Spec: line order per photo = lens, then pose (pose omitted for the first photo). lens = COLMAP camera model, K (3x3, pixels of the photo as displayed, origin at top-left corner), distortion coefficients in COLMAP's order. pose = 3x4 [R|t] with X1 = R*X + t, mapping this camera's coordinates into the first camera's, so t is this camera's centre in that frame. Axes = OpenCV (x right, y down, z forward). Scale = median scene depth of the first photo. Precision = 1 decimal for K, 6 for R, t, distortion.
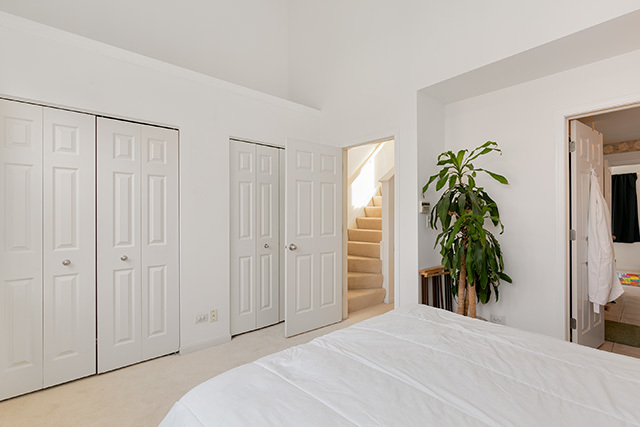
lens RADIAL K [[302.8, 0, 327.4], [0, 302.8, 215.3], [0, 0, 1]] dist [-0.001830, -0.000488]
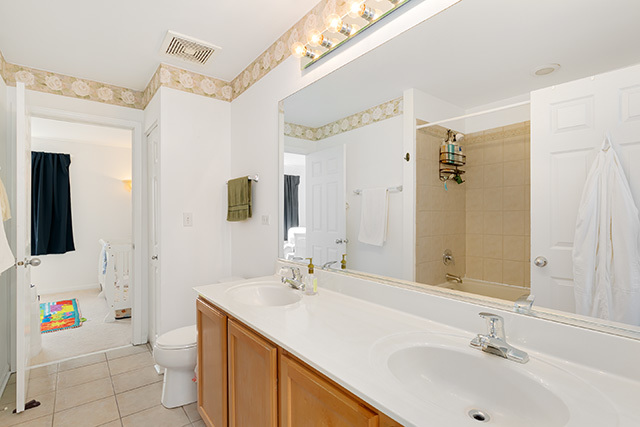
lens RADIAL K [[302.8, 0, 327.4], [0, 302.8, 215.3], [0, 0, 1]] dist [-0.001830, -0.000488]
pose [[0.053934, 0.004552, 0.998534, 0.470899], [-0.003092, 0.999986, -0.004392, 0.009209], [-0.998540, -0.002851, 0.053947, 0.485570]]
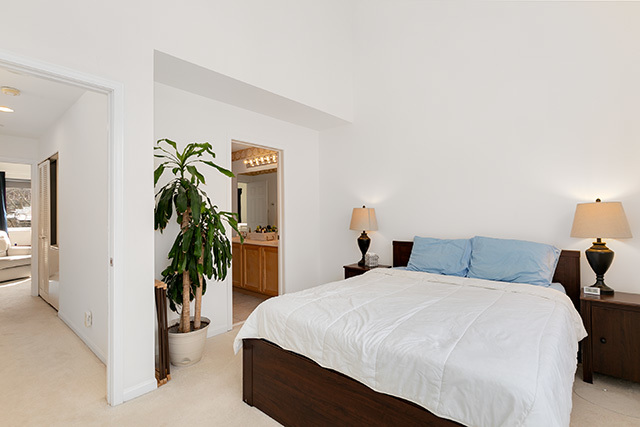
lens RADIAL K [[302.8, 0, 327.4], [0, 302.8, 215.3], [0, 0, 1]] dist [-0.001830, -0.000488]
pose [[-0.142037, 0.000289, 0.989861, -0.310349], [-0.000530, 1.000000, -0.000368, 0.003851], [-0.989861, -0.000577, -0.142036, 0.400867]]
